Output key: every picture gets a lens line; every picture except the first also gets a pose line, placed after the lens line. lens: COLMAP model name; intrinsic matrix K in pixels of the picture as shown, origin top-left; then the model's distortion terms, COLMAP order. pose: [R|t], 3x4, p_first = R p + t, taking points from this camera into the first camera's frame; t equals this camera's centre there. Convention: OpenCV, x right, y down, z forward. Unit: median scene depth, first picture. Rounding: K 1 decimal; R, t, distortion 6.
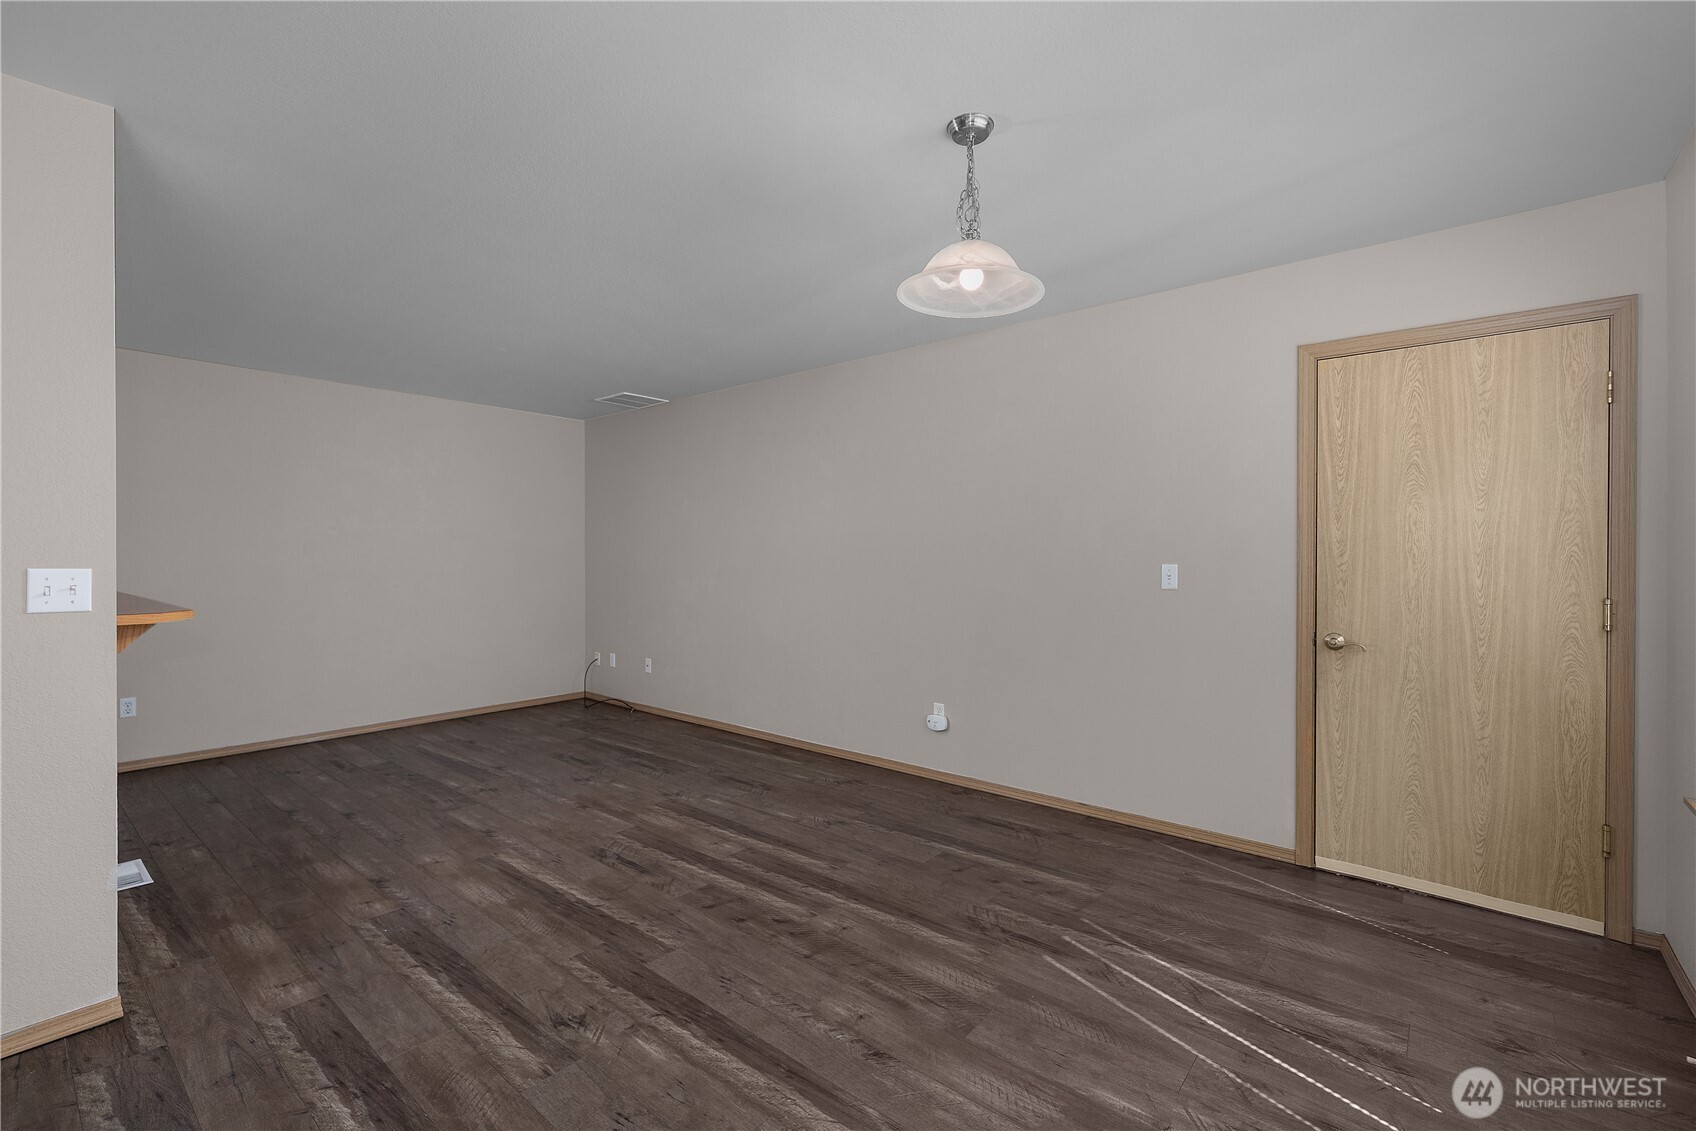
lens RADIAL K [[730.2, 0, 847.2], [0, 730.2, 560.4], [0, 0, 1]] dist [0.001874, -0.000624]
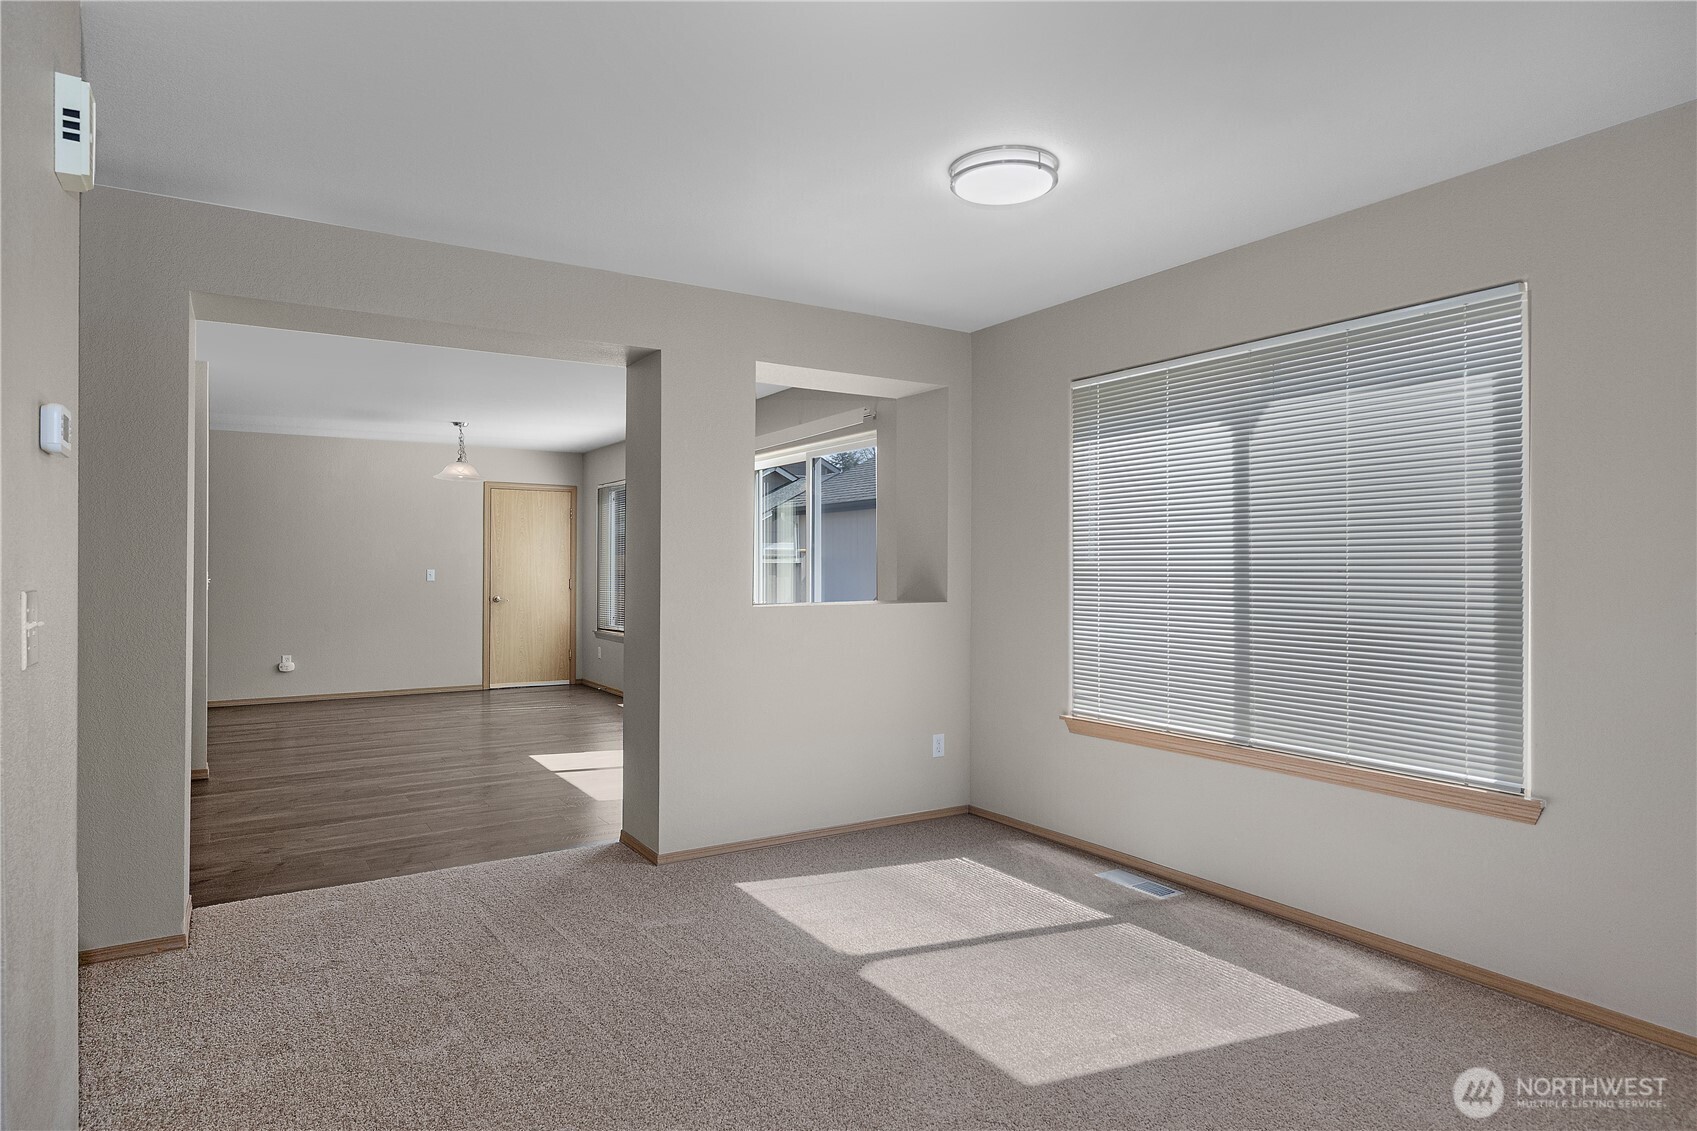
lens RADIAL K [[967.4, 0, 842.6], [0, 967.4, 558.5], [0, 0, 1]] dist [-0.003989, 0.001385]
pose [[0.315049, 0.007781, 0.949043, -2.448520], [0.008134, 0.999908, -0.010898, 0.017959], [-0.949040, 0.011153, 0.314957, -1.383811]]
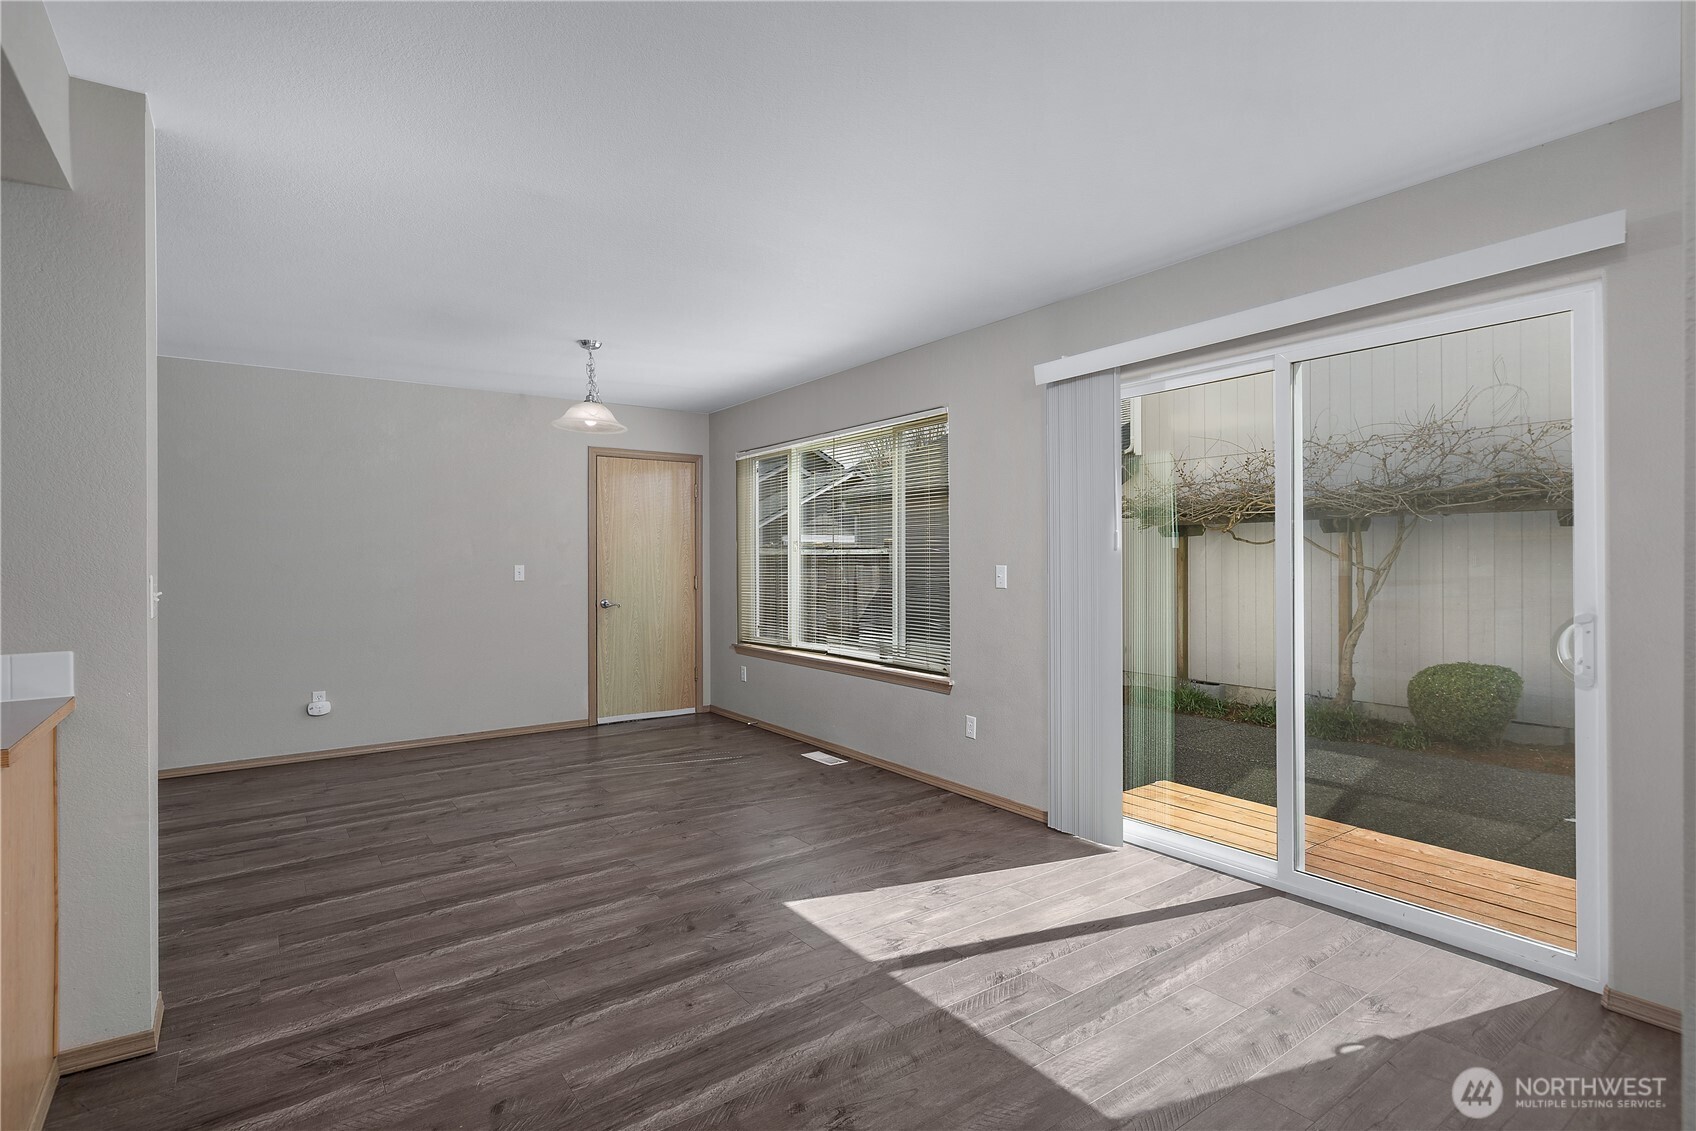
lens RADIAL K [[854.1, 0, 849.4], [0, 854.1, 552.3], [0, 0, 1]] dist [0.000849, -0.000444]
pose [[0.241257, 0.003273, 0.970456, -1.519911], [0.011517, 0.999914, -0.006235, -0.002690], [-0.970393, 0.012681, 0.241198, -0.189200]]
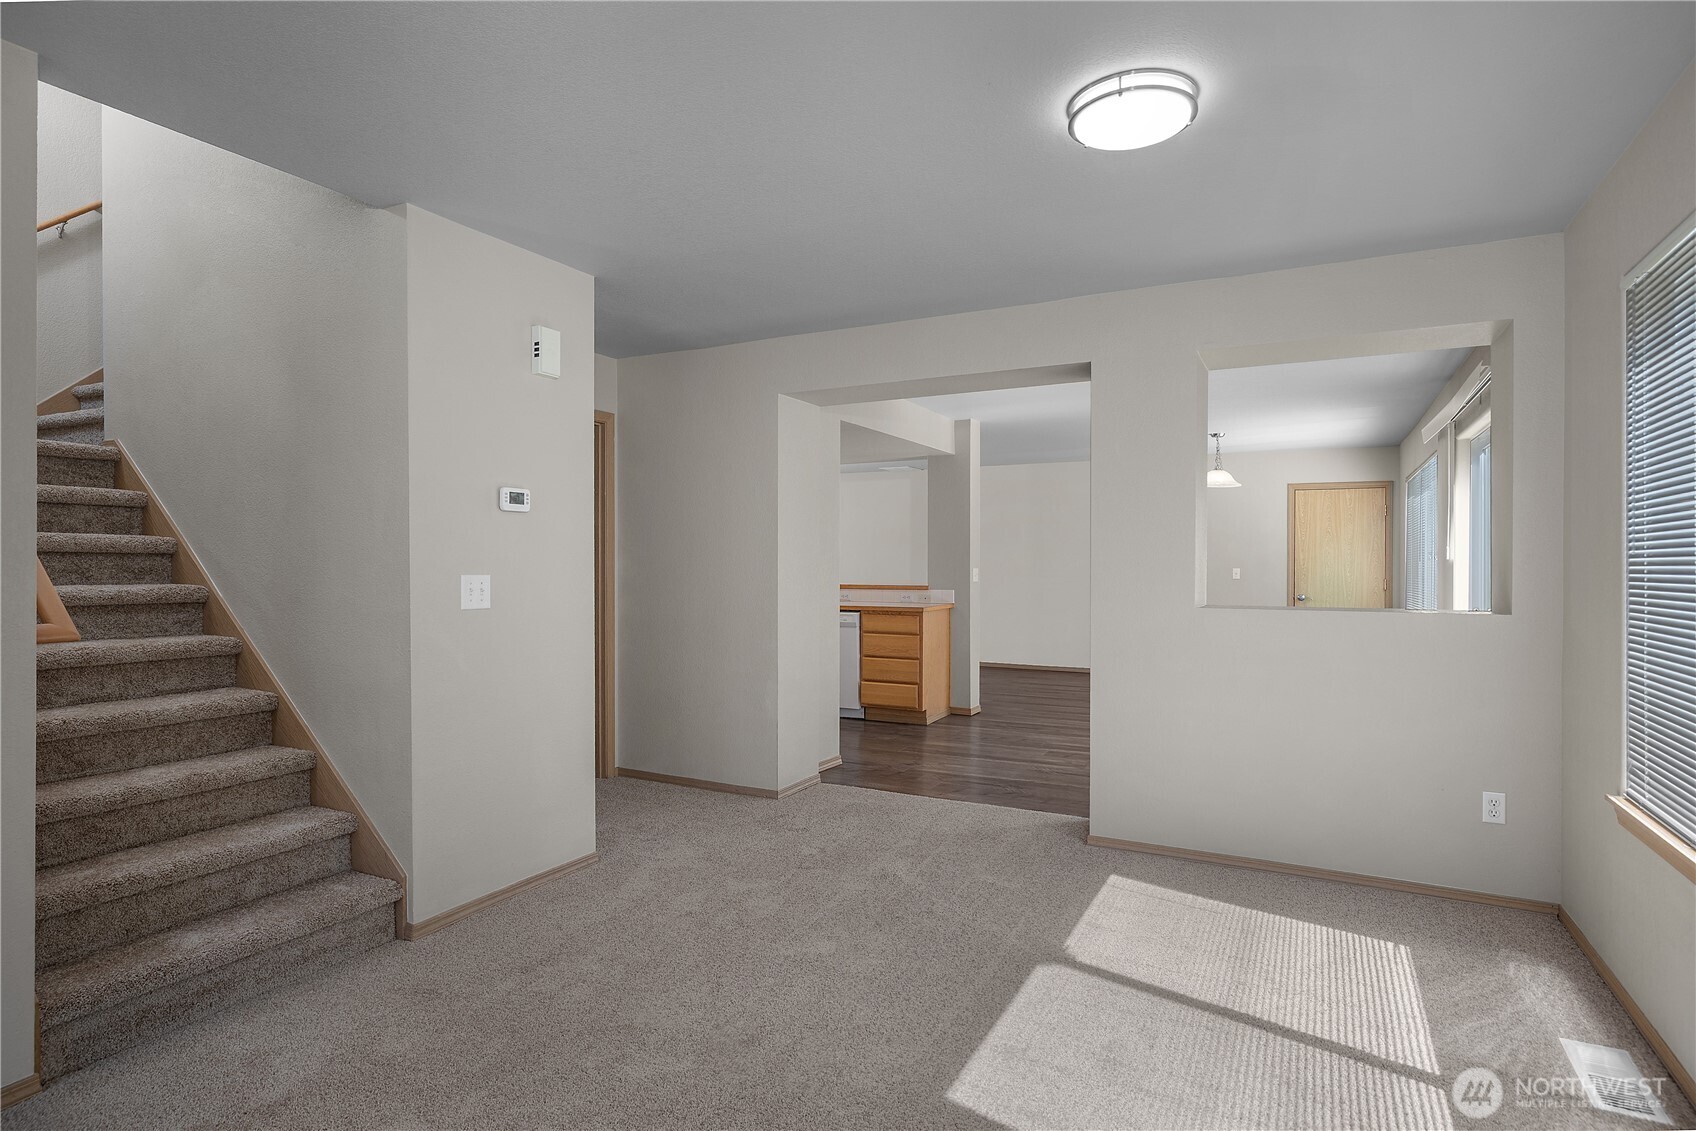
lens RADIAL K [[881.8, 0, 846.6], [0, 881.8, 577.8], [0, 0, 1]] dist [0.005116, -0.000330]
pose [[0.978019, -0.002755, 0.208496, -1.800682], [0.001600, 0.999982, 0.005707, 0.021971], [-0.208508, -0.005248, 0.978007, -1.996390]]
